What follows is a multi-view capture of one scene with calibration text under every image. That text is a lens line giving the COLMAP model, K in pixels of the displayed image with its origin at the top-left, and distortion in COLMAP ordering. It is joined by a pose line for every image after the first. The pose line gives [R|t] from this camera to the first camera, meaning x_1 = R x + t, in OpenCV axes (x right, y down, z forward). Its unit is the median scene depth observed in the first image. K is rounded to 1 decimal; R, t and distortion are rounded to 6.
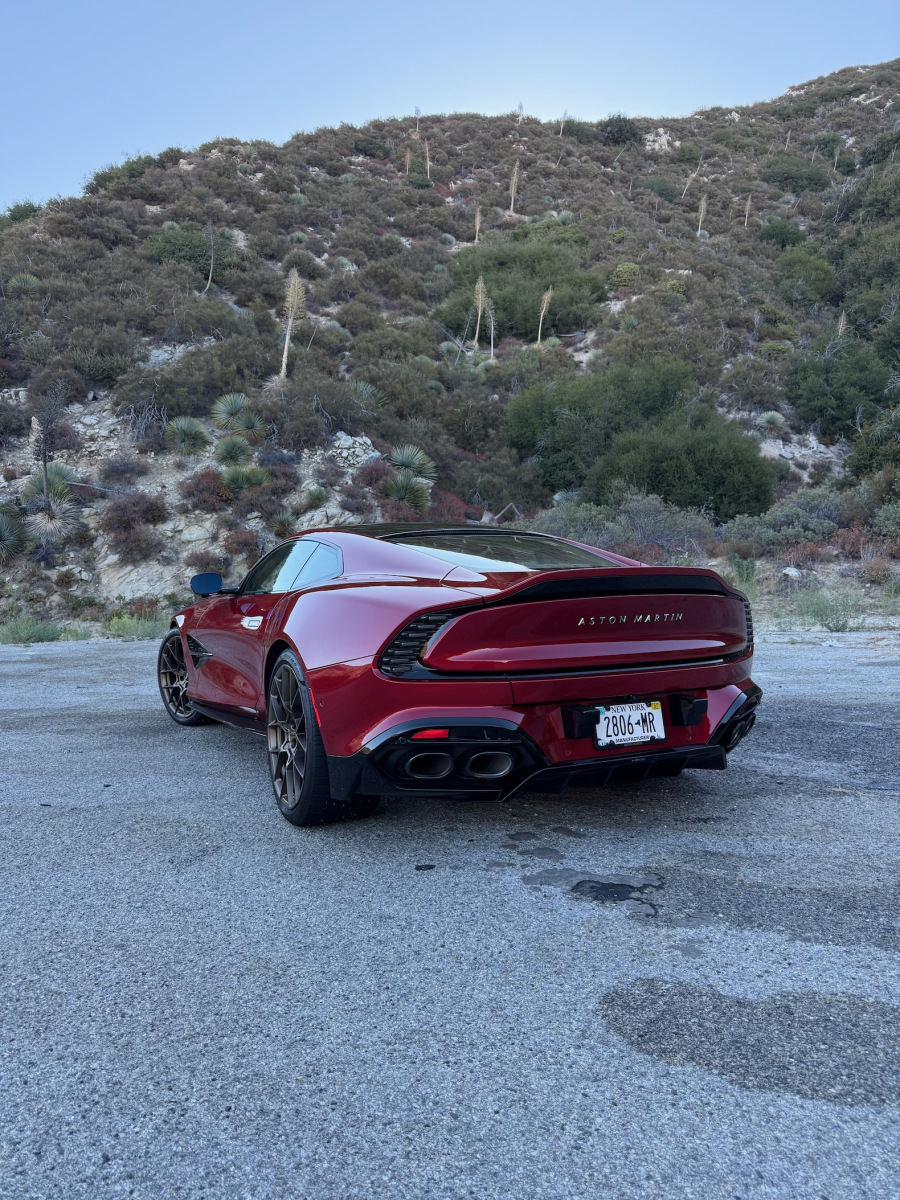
lens RADIAL K [[846.4, 0, 451.5], [0, 846.4, 608.0], [0, 0, 1]] dist [0.024215, -0.036328]
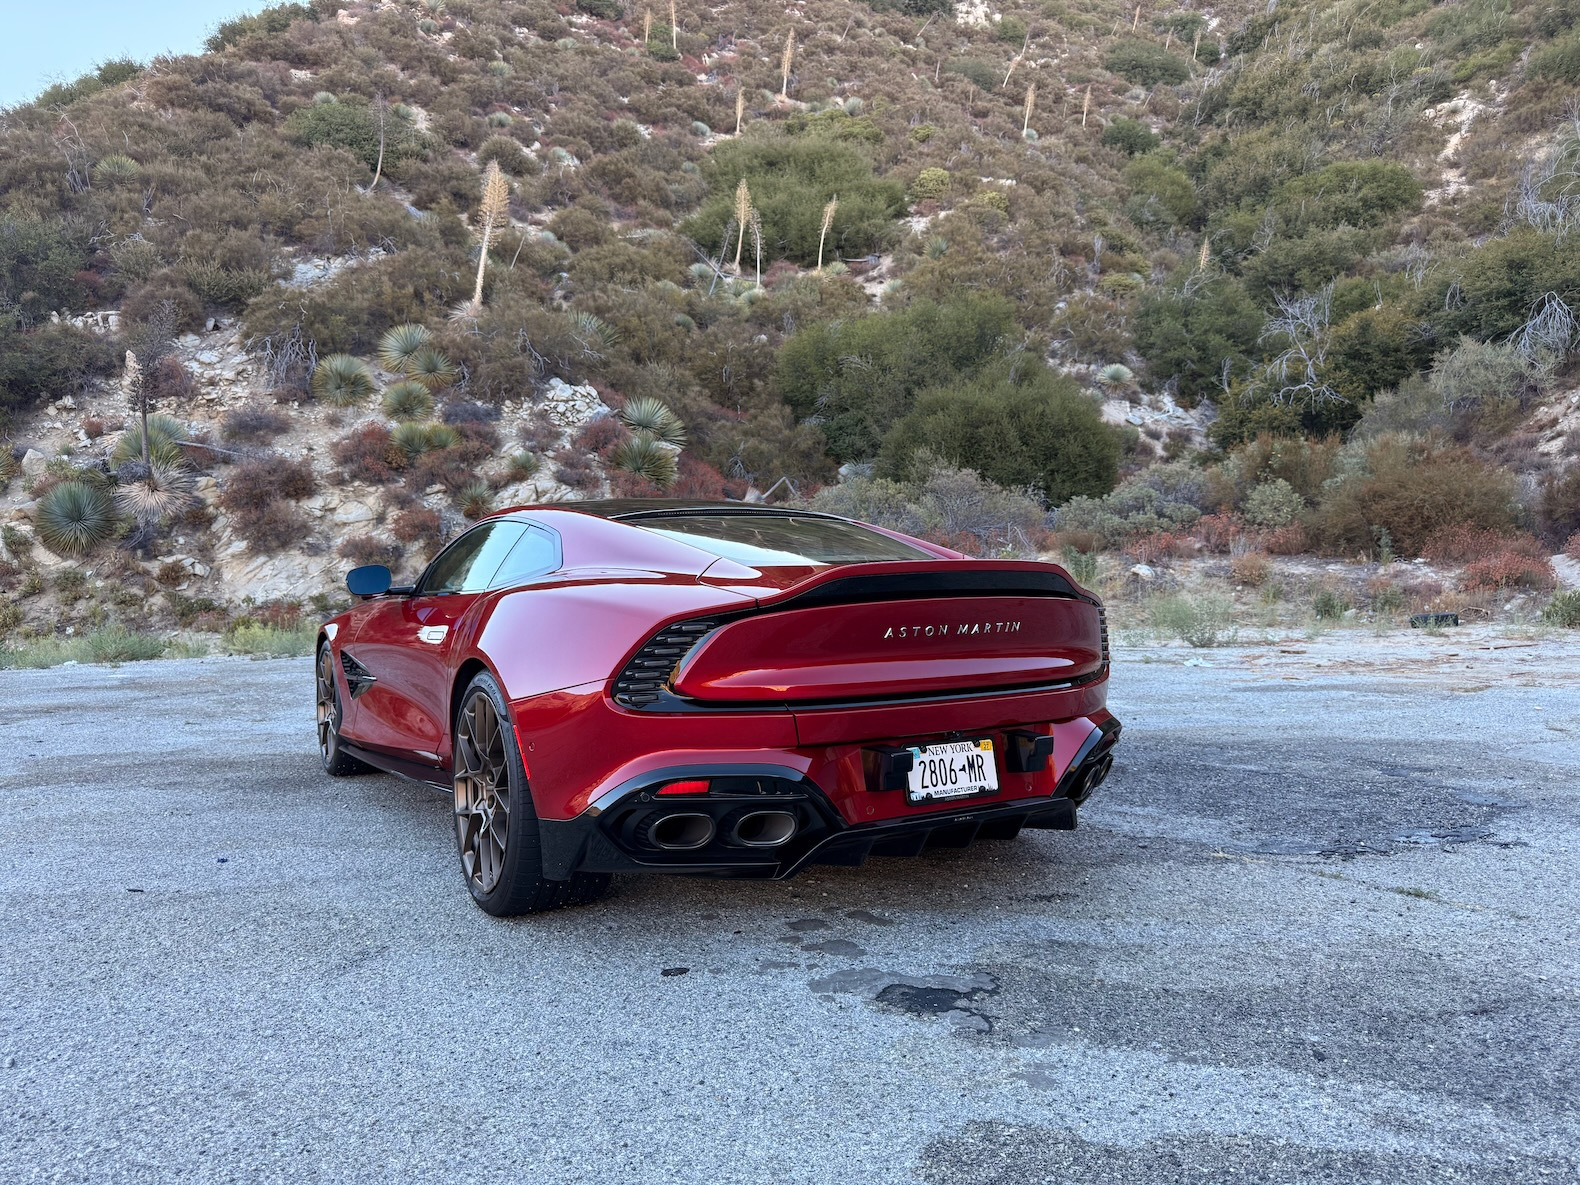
lens RADIAL K [[1121.0, 0, 785.4], [0, 1121.0, 600.7], [0, 0, 1]] dist [0.006204, -0.010050]
pose [[0.997281, 0.004072, 0.073584, -0.000687], [-0.003096, 0.999906, -0.013367, 0.000085], [-0.073632, 0.013103, 0.997199, 0.002344]]
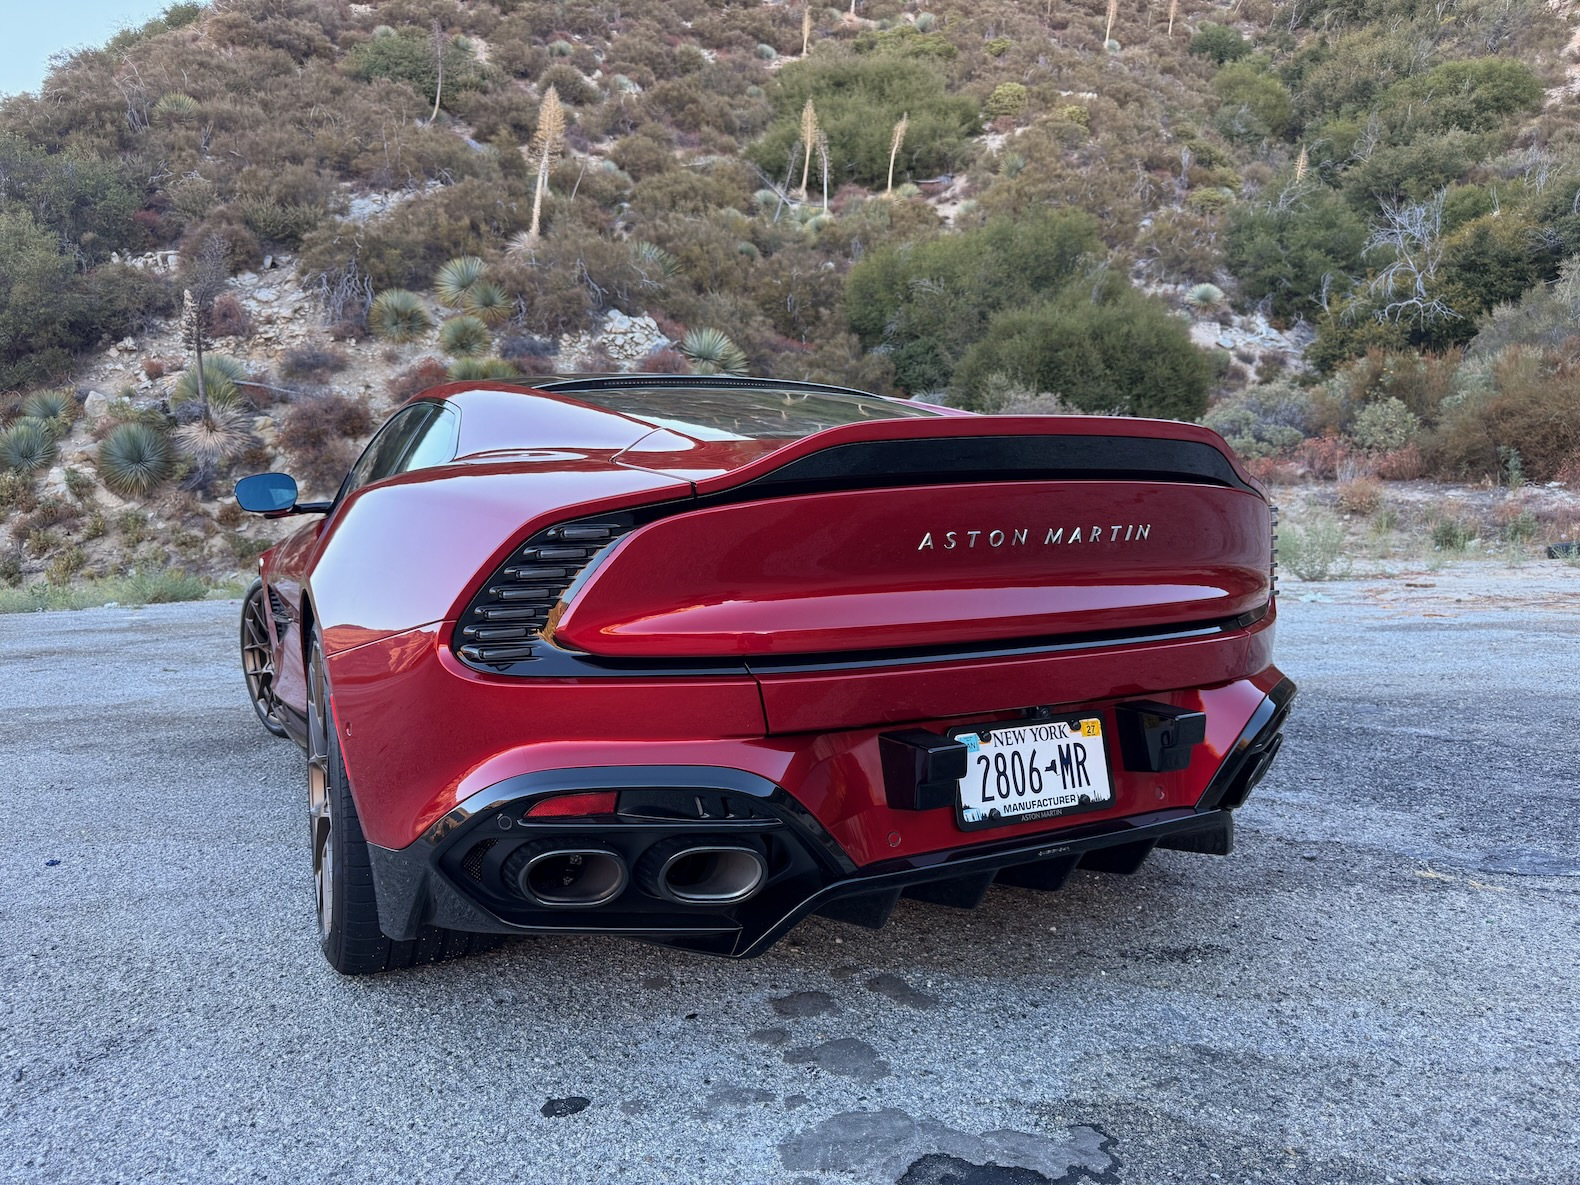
lens RADIAL K [[1123.0, 0, 780.8], [0, 1123.0, 597.0], [0, 0, 1]] dist [0.001407, -0.004939]
pose [[0.999978, -0.004795, 0.004632, 0.006014], [0.004619, 0.999297, 0.037193, 0.001809], [-0.004807, -0.037171, 0.999297, 0.033285]]
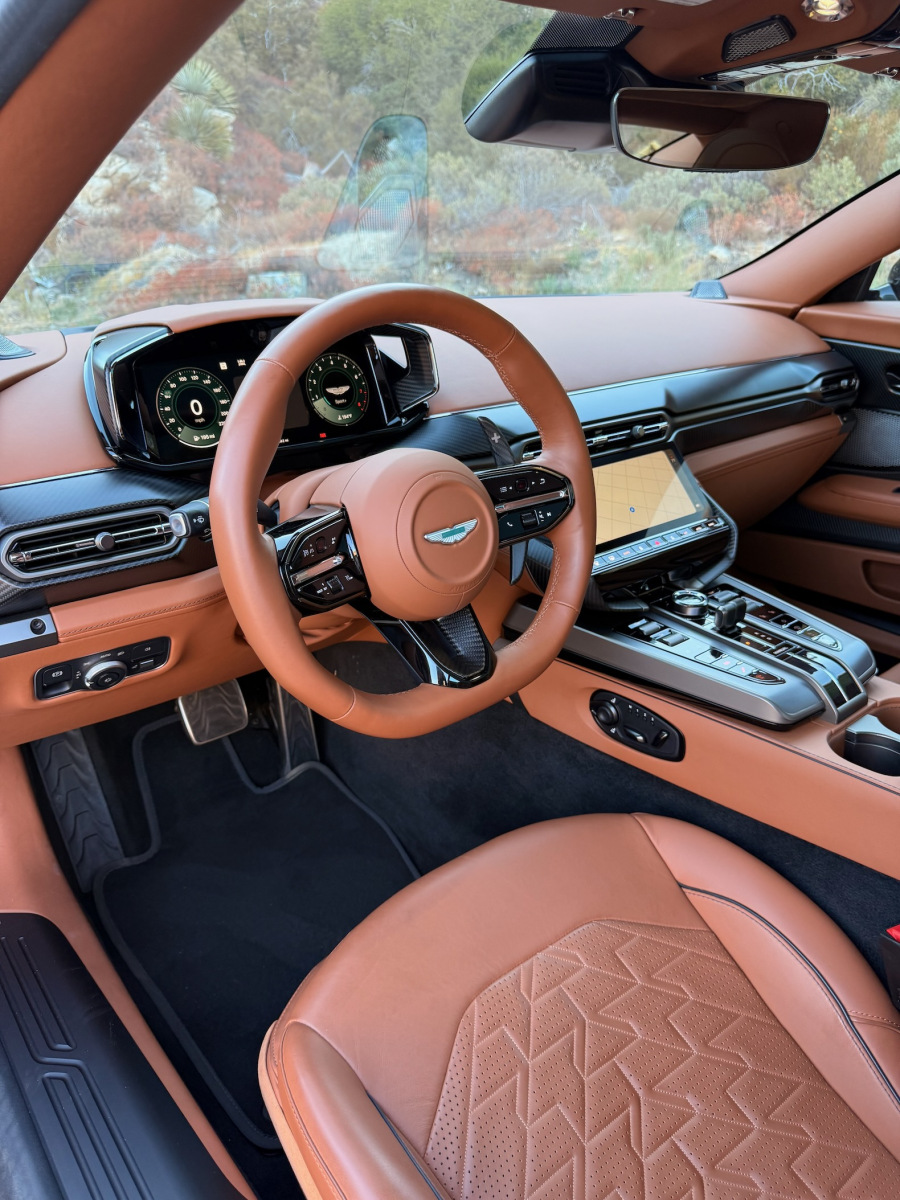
lens RADIAL K [[847.7, 0, 416.3], [0, 847.7, 635.5], [0, 0, 1]] dist [-0.042303, -0.002736]
pose [[0.981898, -0.072933, 0.174807, -0.024452], [0.000402, 0.923696, 0.383126, -0.006679], [-0.189411, -0.376120, 0.907004, 0.127017]]
